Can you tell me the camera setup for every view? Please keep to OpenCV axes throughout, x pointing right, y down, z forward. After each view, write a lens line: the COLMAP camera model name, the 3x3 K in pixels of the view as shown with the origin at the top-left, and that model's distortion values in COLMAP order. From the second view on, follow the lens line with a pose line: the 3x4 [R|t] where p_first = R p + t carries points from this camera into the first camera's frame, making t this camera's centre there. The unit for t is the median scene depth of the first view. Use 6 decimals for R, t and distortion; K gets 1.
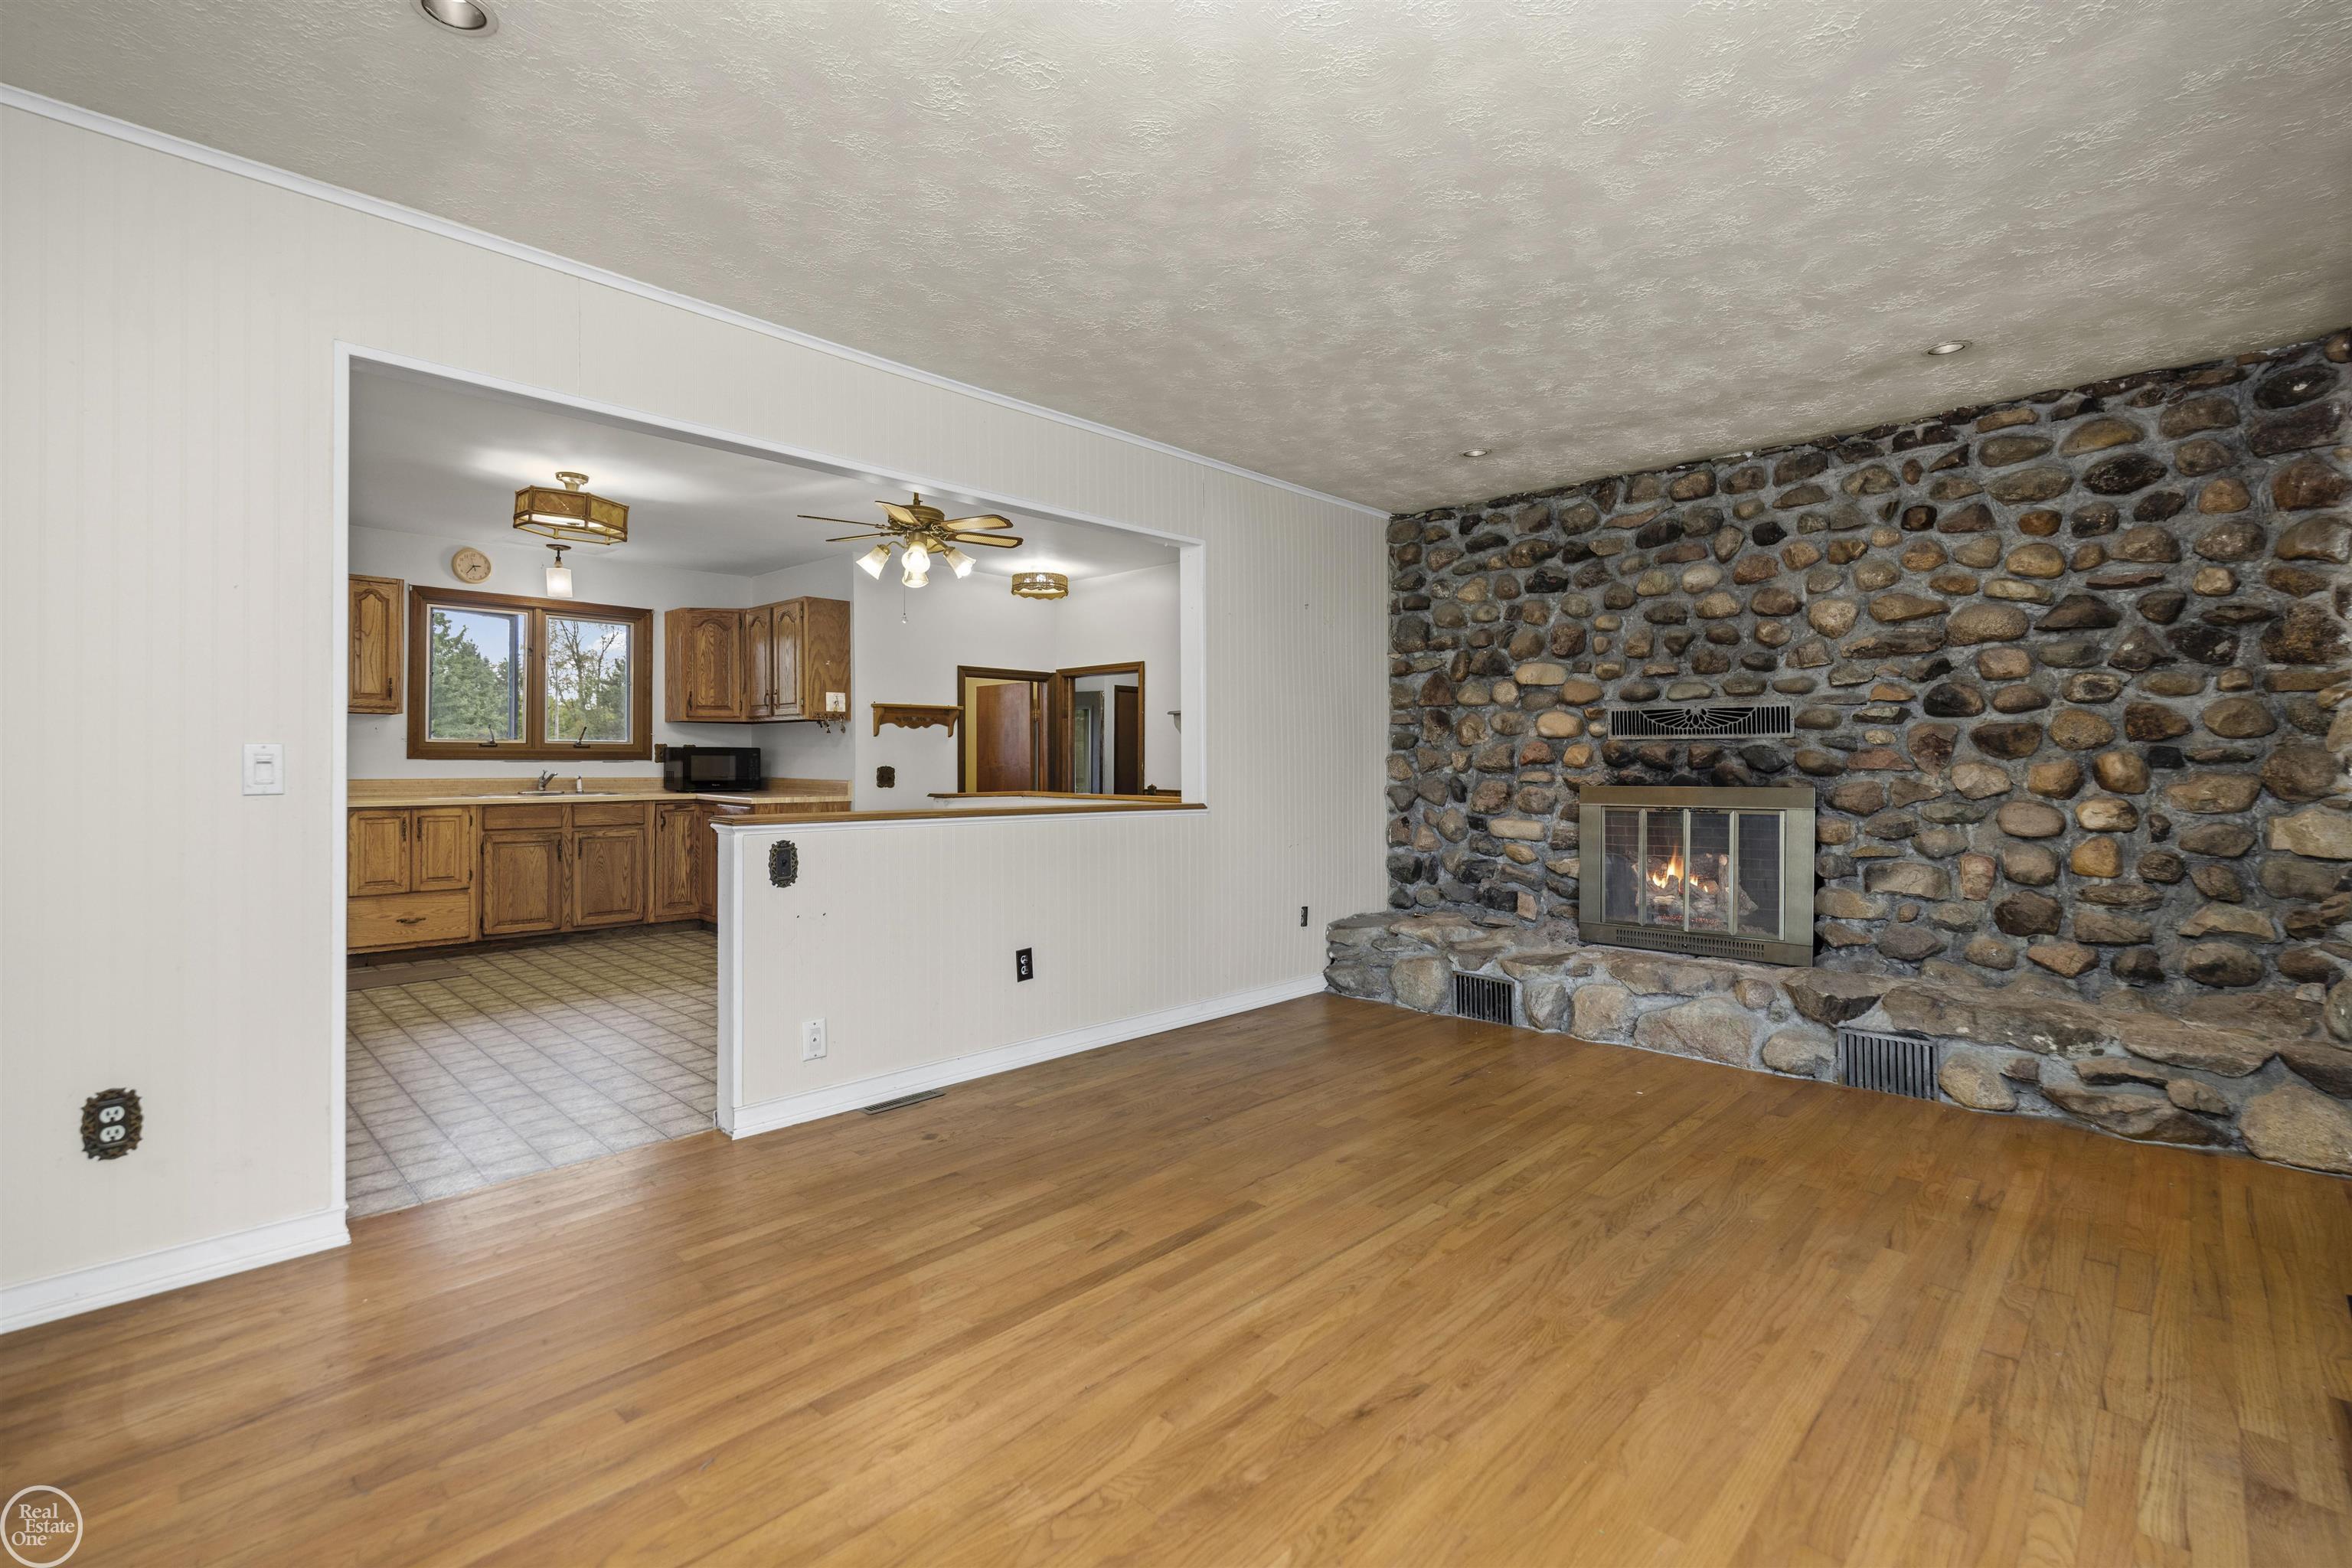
lens RADIAL K [[1041.7, 0, 1185.8], [0, 1041.7, 751.0], [0, 0, 1]] dist [0.003024, -0.001237]
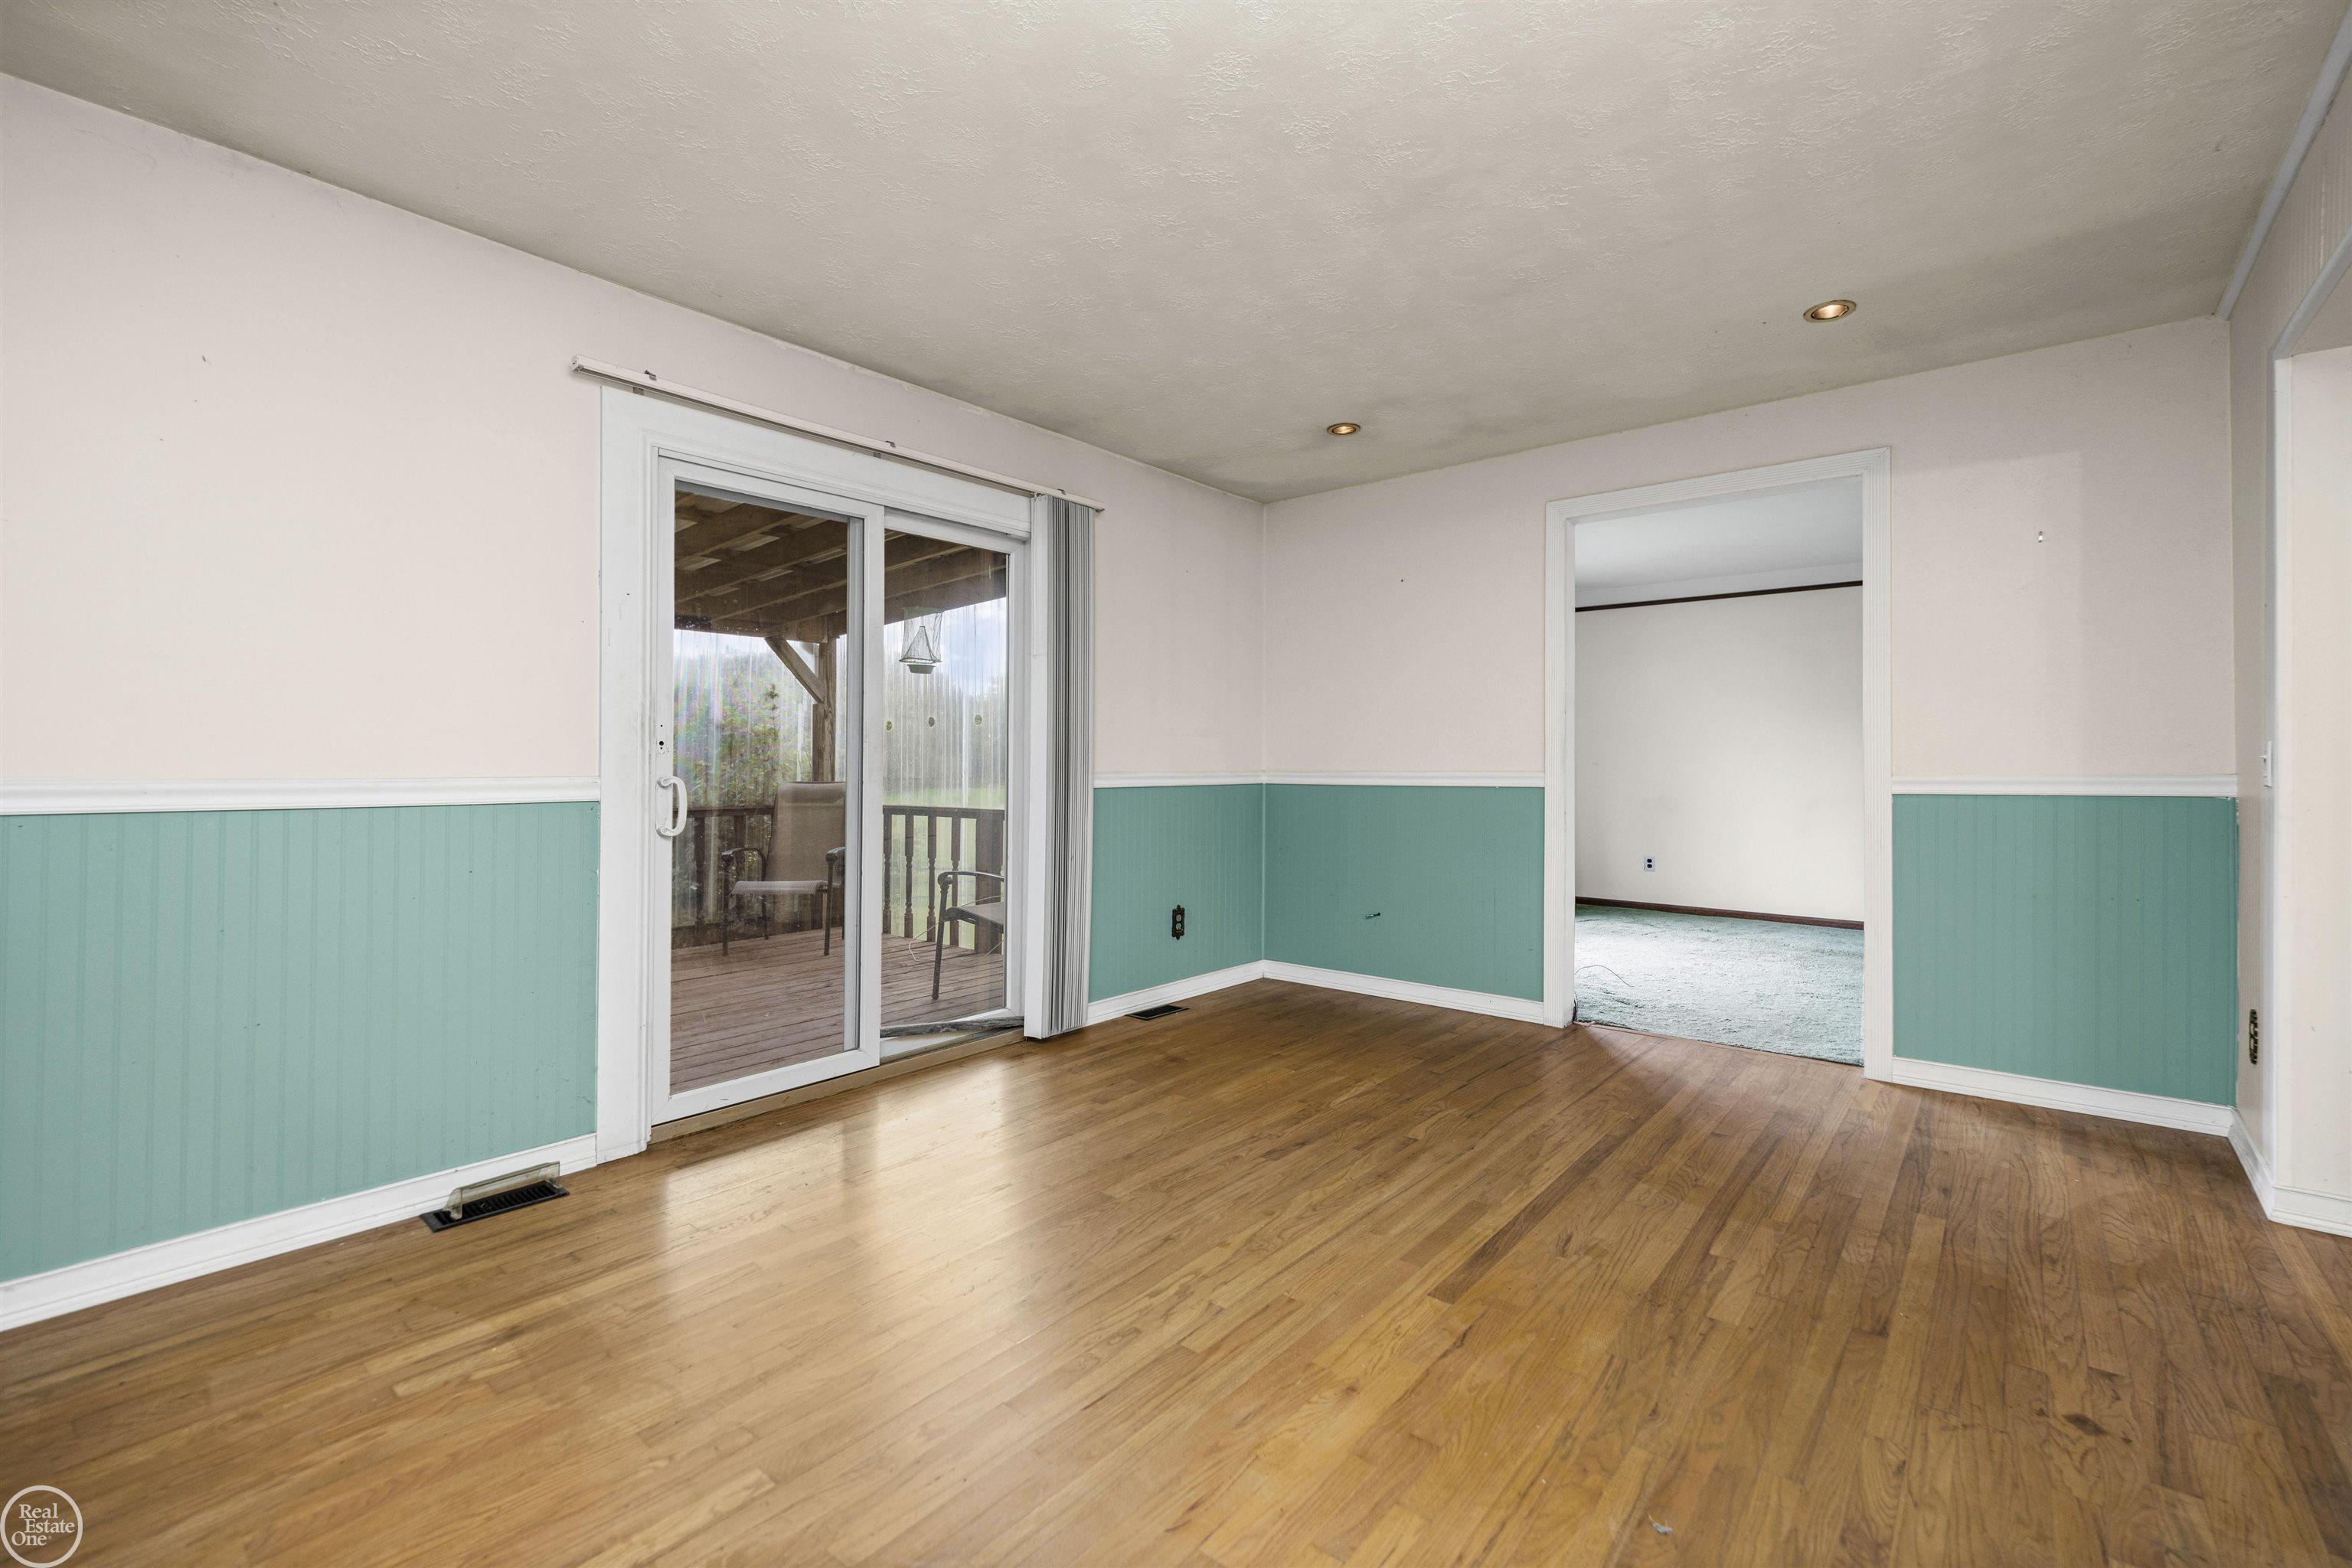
lens RADIAL K [[1017.5, 0, 1183.7], [0, 1017.5, 763.8], [0, 0, 1]] dist [0.014498, -0.002179]
pose [[-0.997088, -0.002274, -0.076222, 0.193285], [-0.001426, 0.999937, -0.011166, 0.015095], [0.076242, -0.011025, -0.997028, 1.046803]]
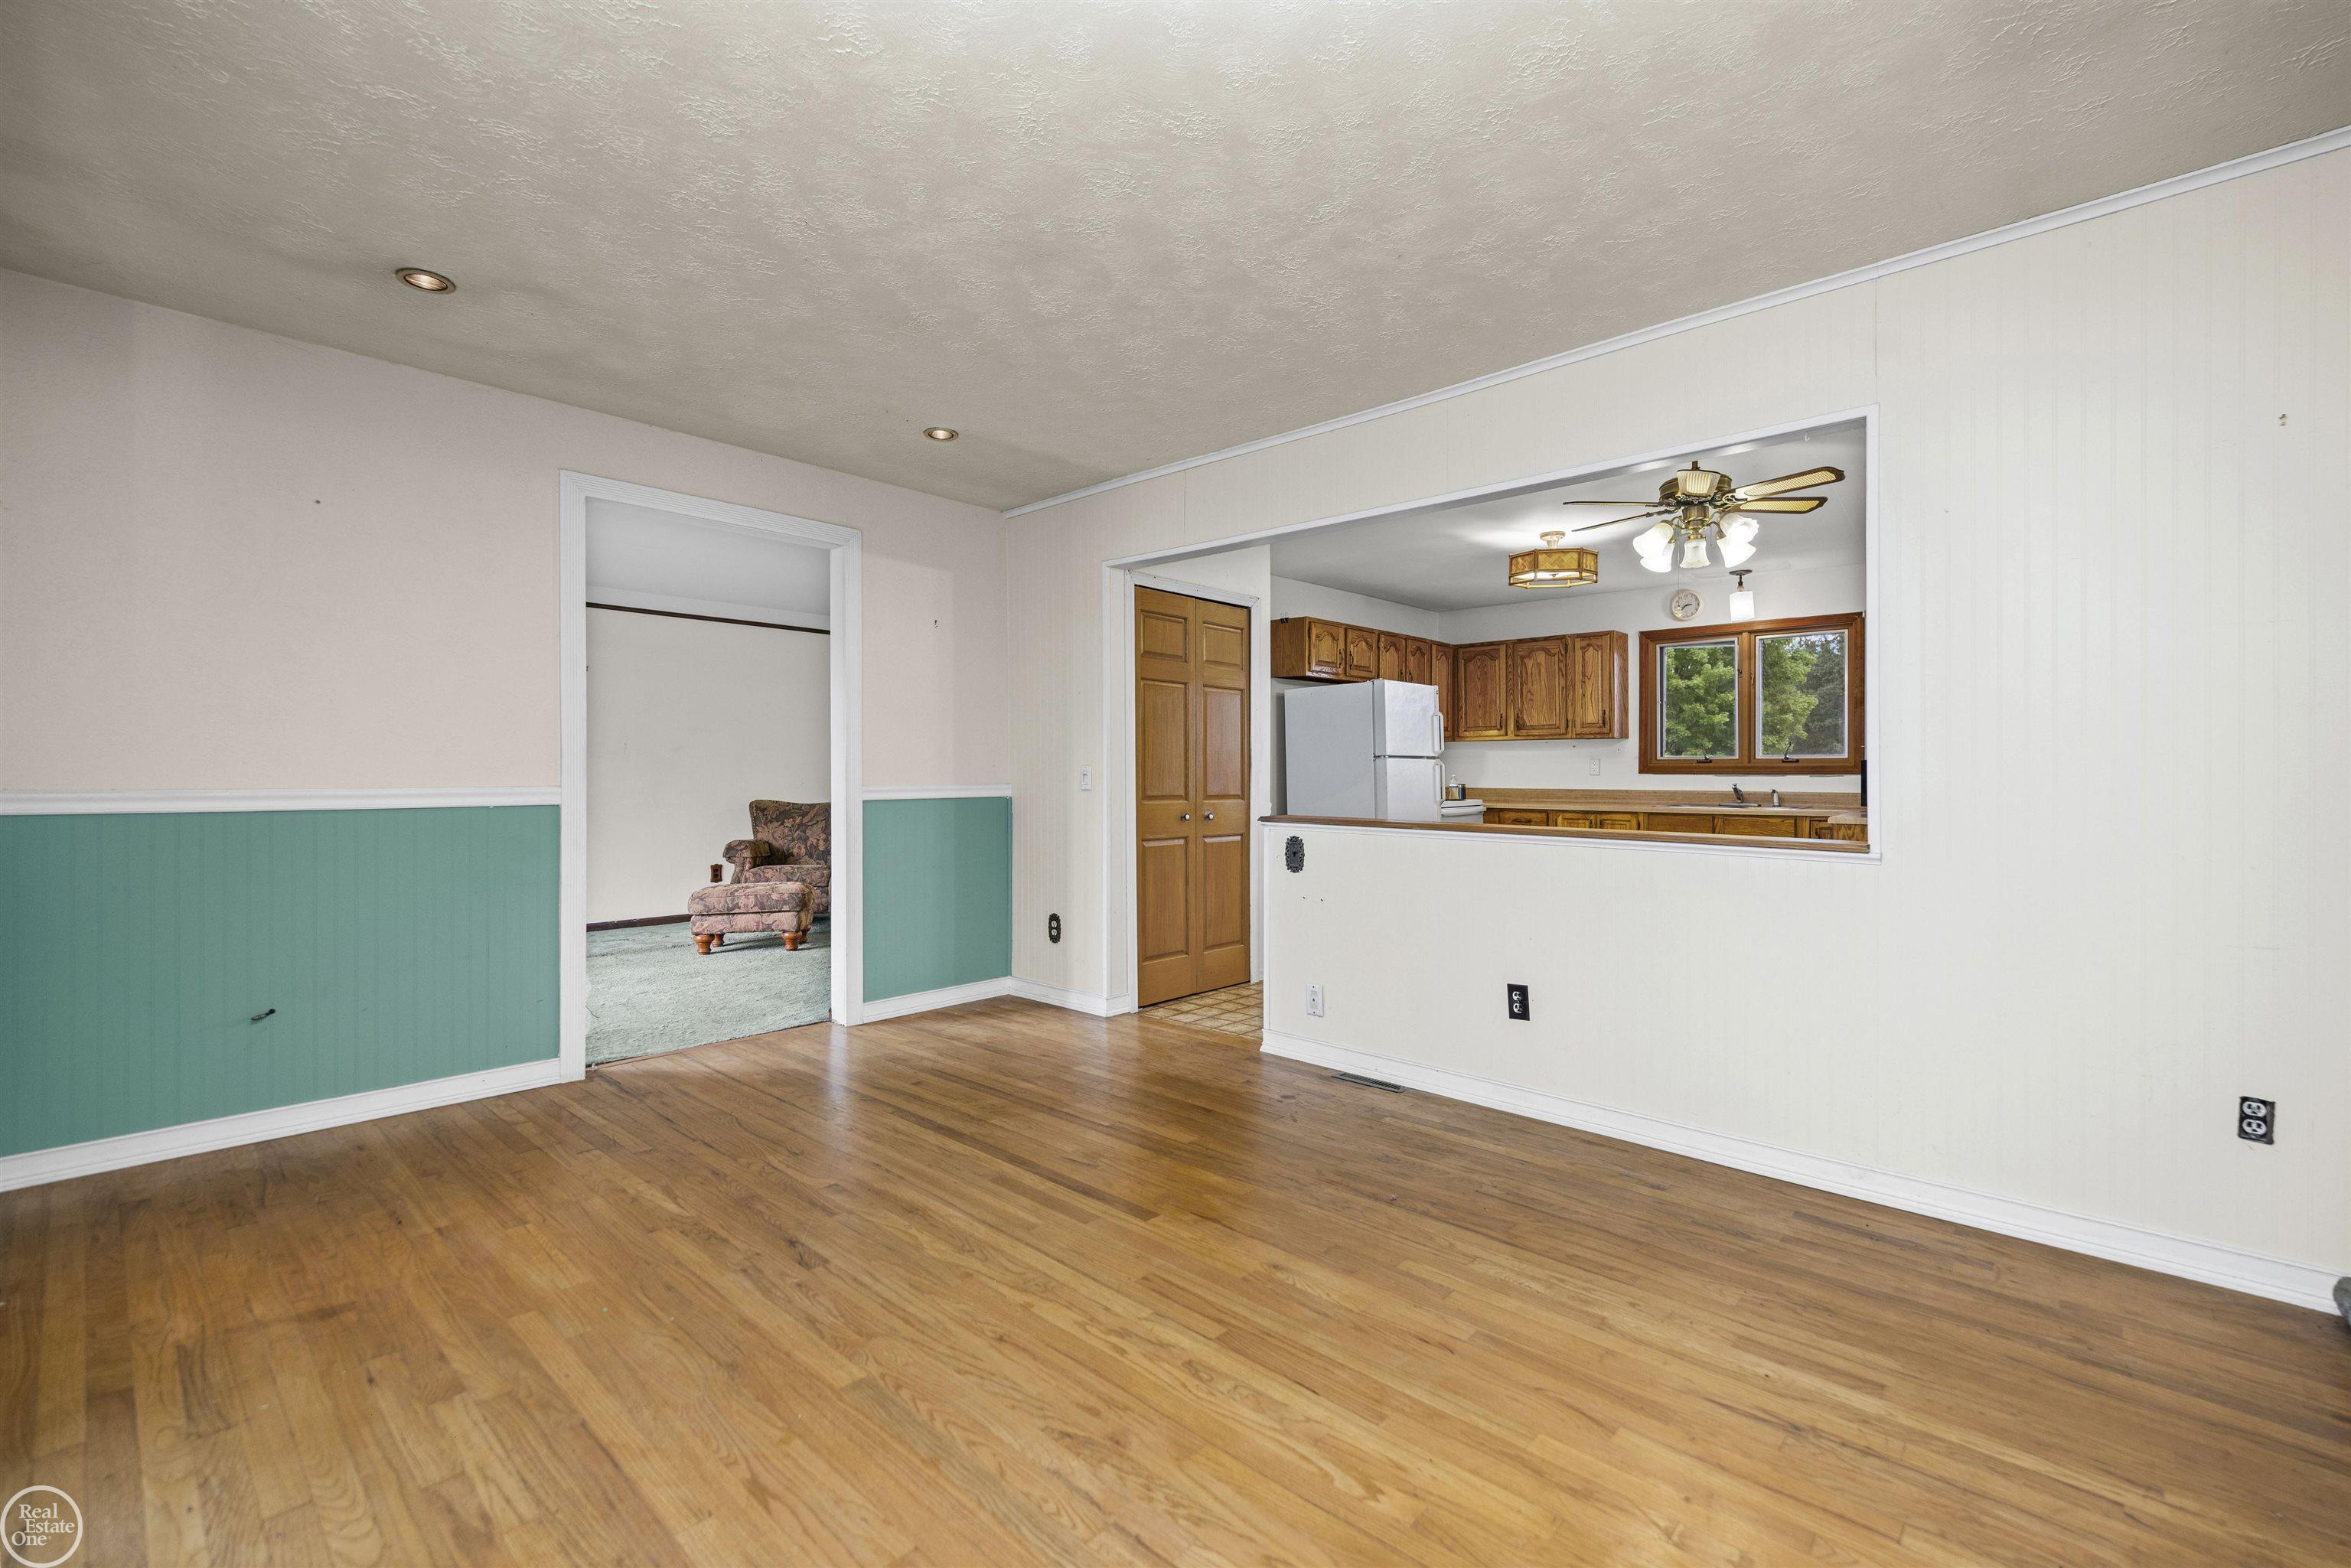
lens RADIAL K [[1017.0, 0, 1173.8], [0, 1017.0, 778.9], [0, 0, 1]] dist [0.014498, -0.002179]
pose [[0.018089, 0.002266, -0.999834, 0.609066], [0.009513, 0.999952, 0.002439, 0.008256], [0.999791, -0.009556, 0.018067, 0.590152]]
